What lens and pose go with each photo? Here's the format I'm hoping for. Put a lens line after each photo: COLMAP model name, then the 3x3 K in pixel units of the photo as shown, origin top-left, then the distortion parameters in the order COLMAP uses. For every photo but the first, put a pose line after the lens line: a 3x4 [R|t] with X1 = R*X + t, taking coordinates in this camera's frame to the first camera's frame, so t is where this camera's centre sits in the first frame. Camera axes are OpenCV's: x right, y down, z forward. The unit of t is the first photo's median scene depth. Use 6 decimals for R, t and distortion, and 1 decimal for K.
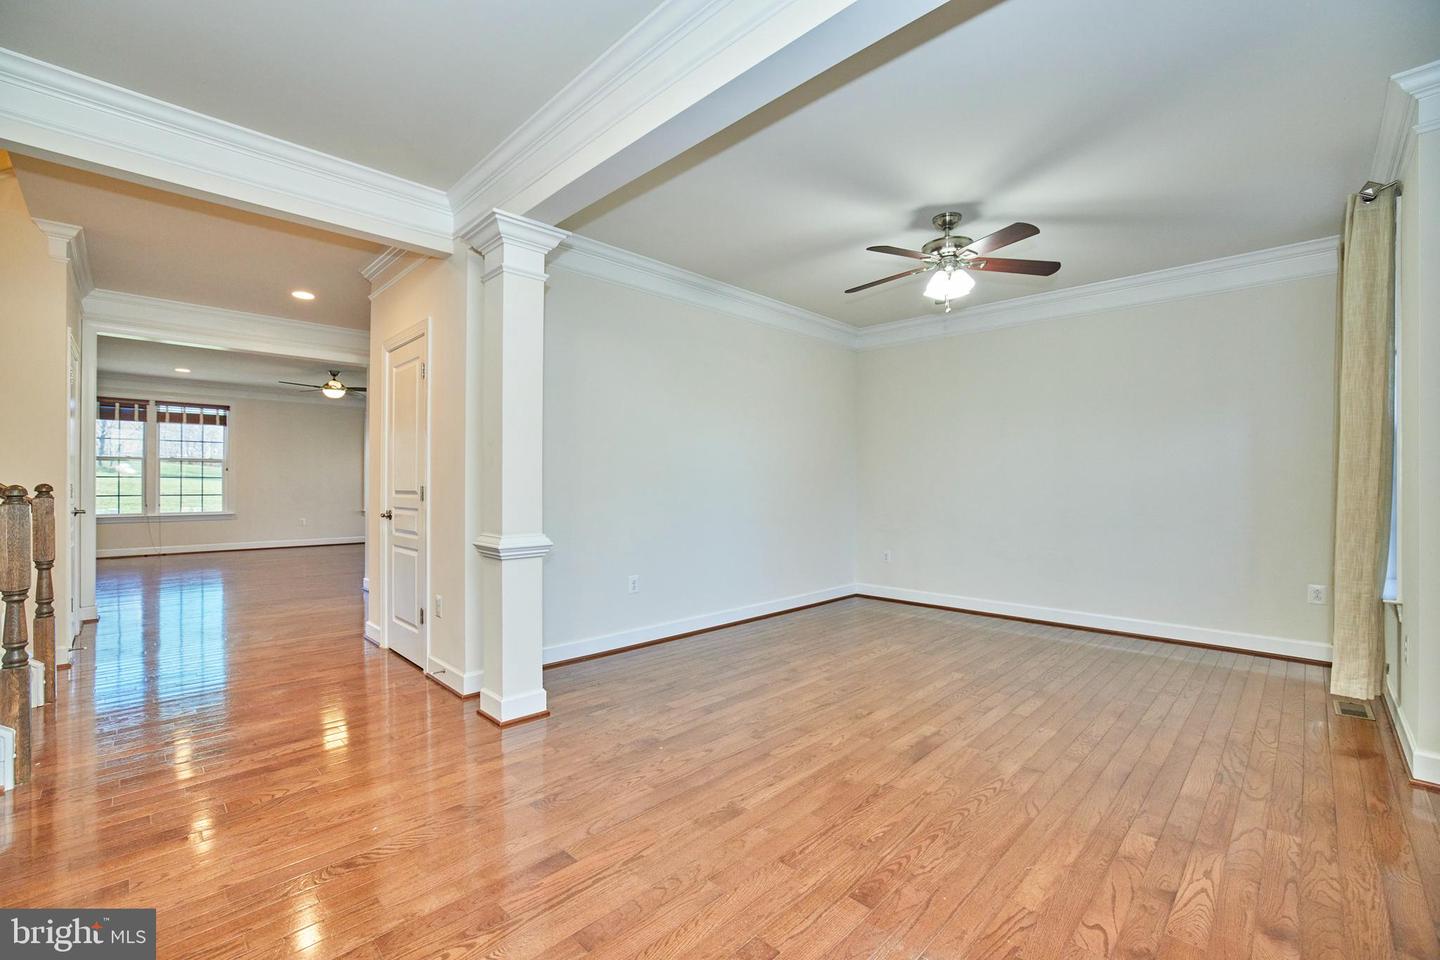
lens RADIAL K [[614.1, 0, 711.1], [0, 614.1, 475.7], [0, 0, 1]] dist [-0.049807, 0.016646]
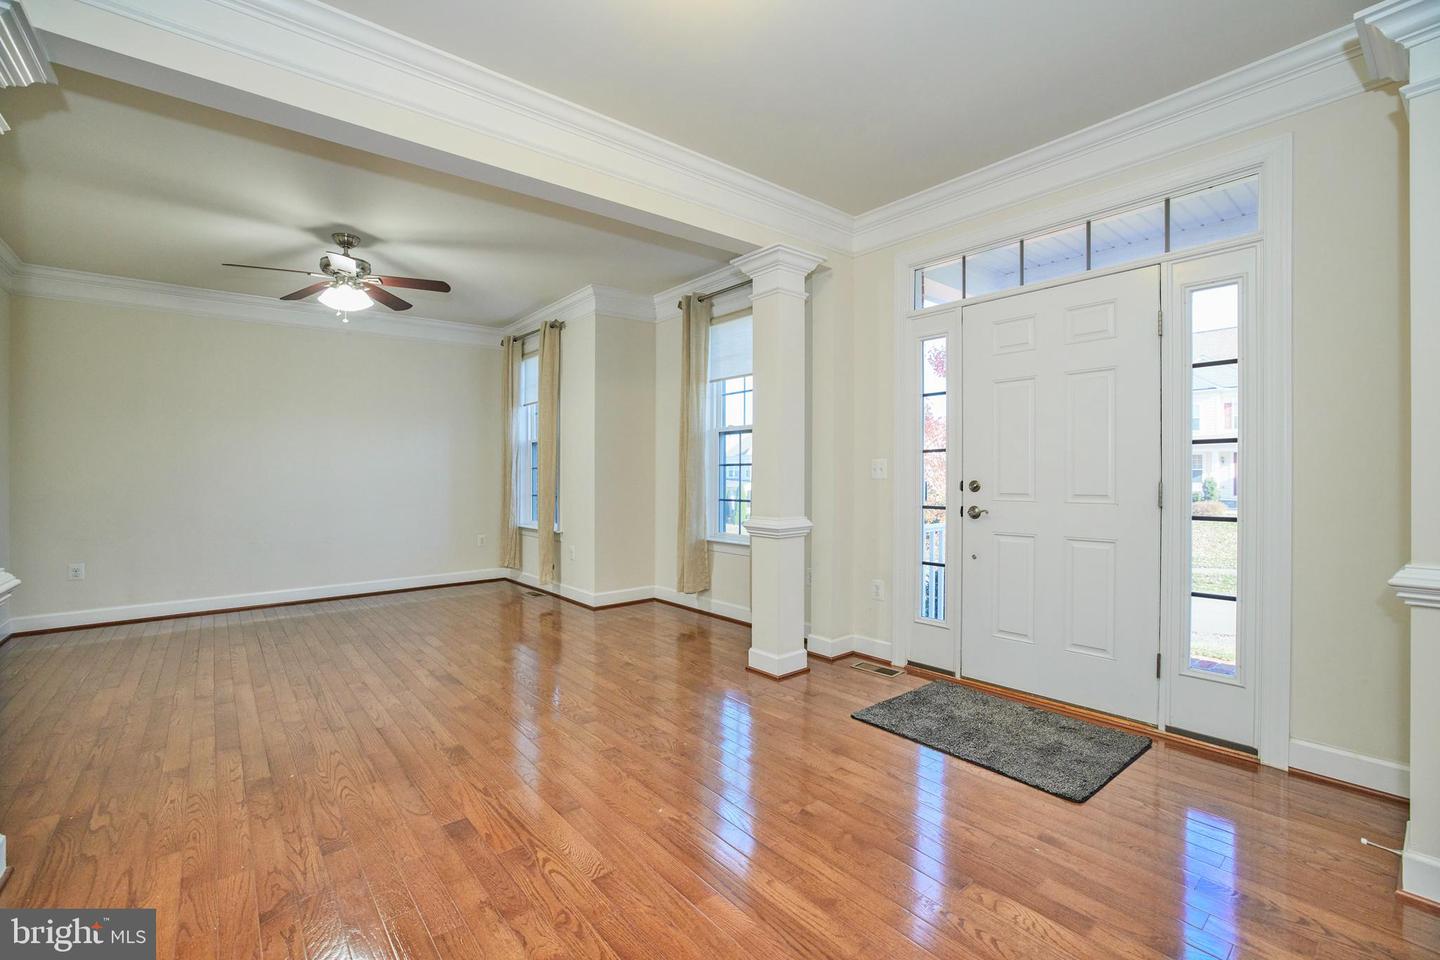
lens RADIAL K [[614.1, 0, 711.1], [0, 614.1, 475.7], [0, 0, 1]] dist [-0.049807, 0.016646]
pose [[0.088325, -0.009412, 0.996047, -0.864982], [-0.007007, 0.999925, 0.010070, -0.003615], [-0.996067, -0.007869, 0.088252, 0.307917]]
